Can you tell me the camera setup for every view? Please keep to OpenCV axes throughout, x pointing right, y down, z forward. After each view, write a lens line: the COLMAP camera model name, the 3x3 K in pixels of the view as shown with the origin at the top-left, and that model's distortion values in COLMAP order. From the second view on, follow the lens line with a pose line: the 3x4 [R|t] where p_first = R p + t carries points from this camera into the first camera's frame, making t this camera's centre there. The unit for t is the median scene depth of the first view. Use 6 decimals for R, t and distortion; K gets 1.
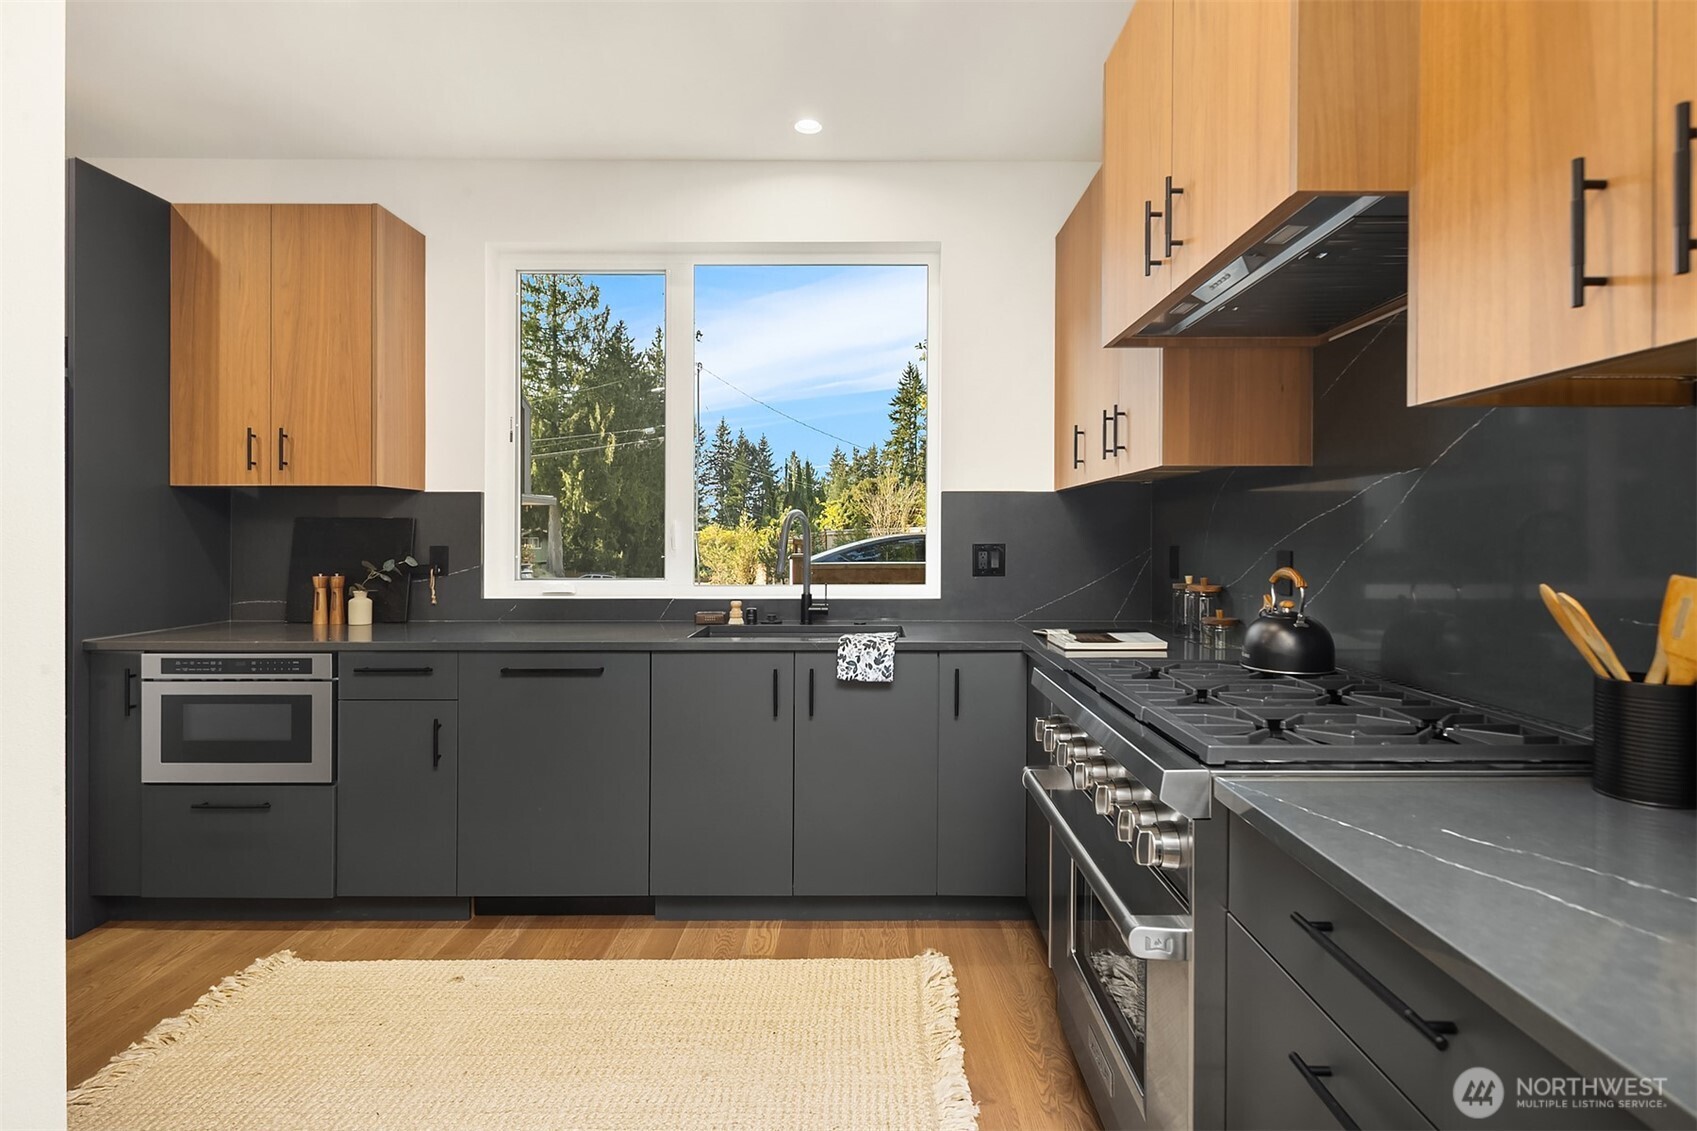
lens RADIAL K [[828.9, 0, 868.4], [0, 828.9, 535.0], [0, 0, 1]] dist [0.005471, 0.001433]
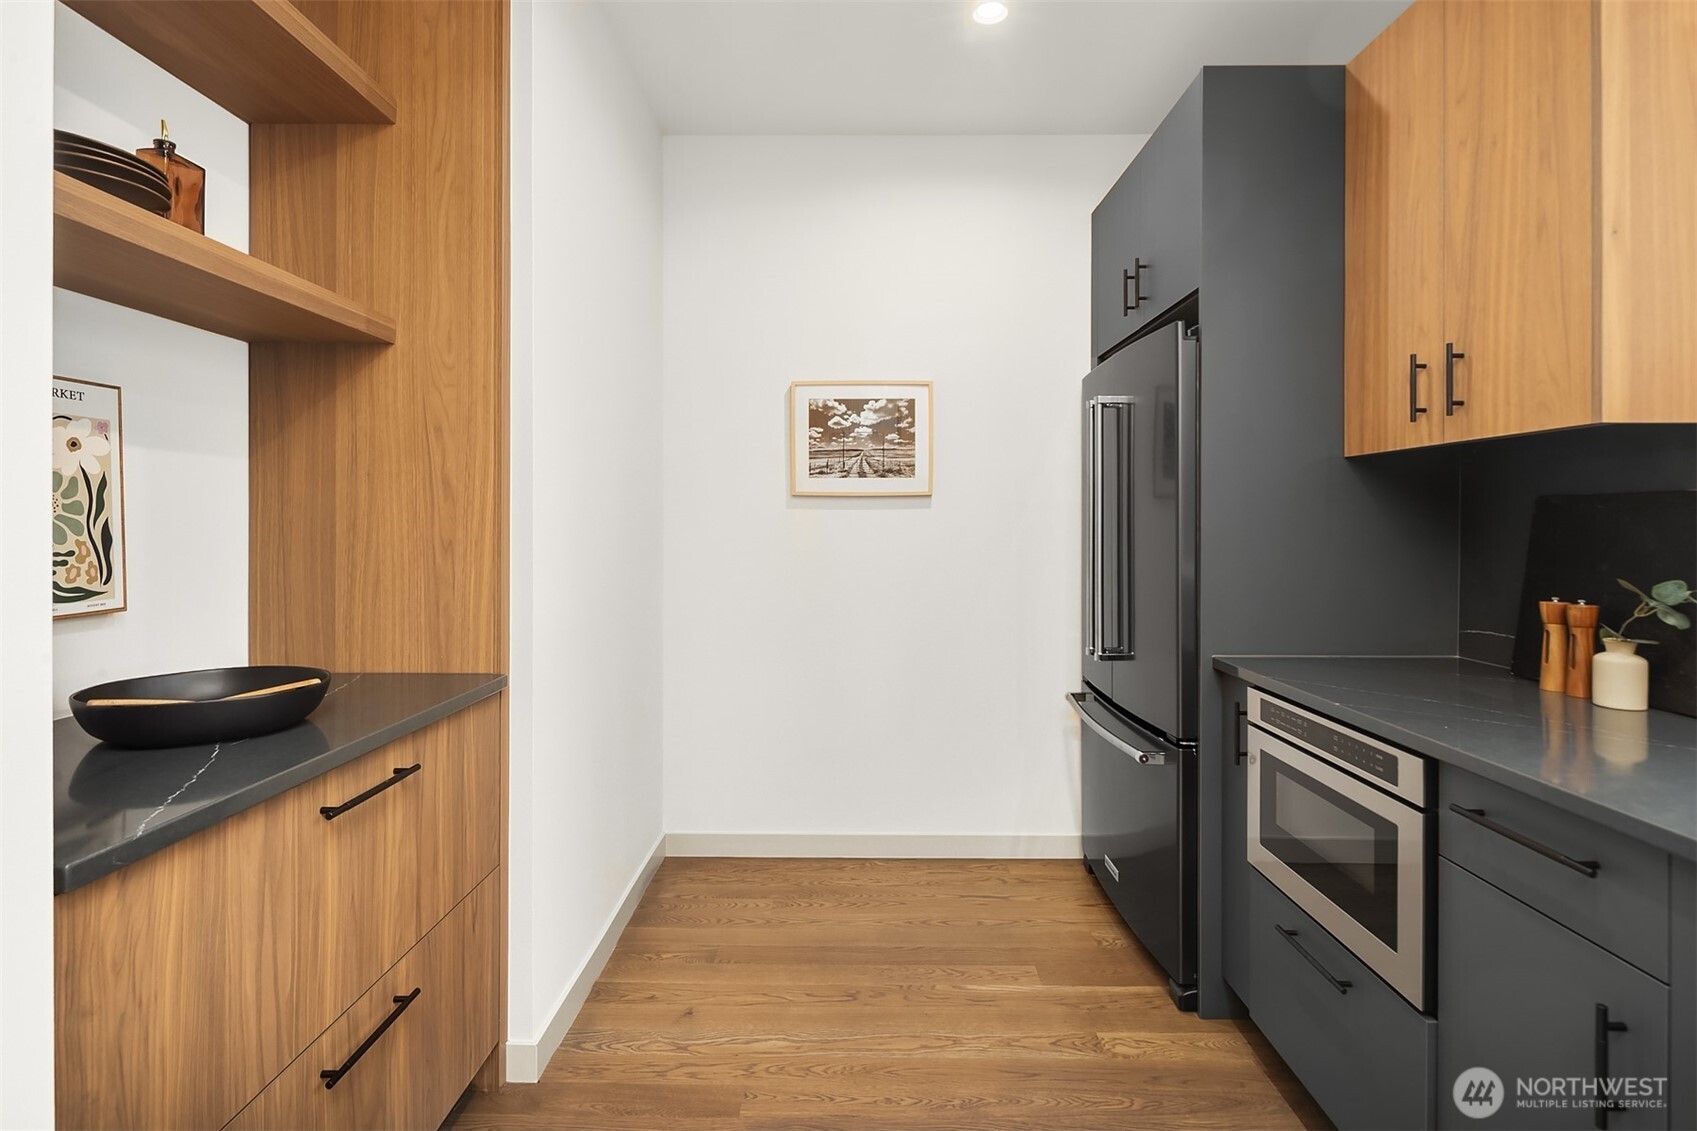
lens RADIAL K [[828.9, 0, 844.9], [0, 828.9, 519.8], [0, 0, 1]] dist [0.005471, 0.001433]
pose [[-0.010582, -0.006863, -0.999920, -0.114656], [-0.000351, 0.999976, -0.006859, -0.000258], [0.999944, 0.000279, -0.010584, 0.574474]]
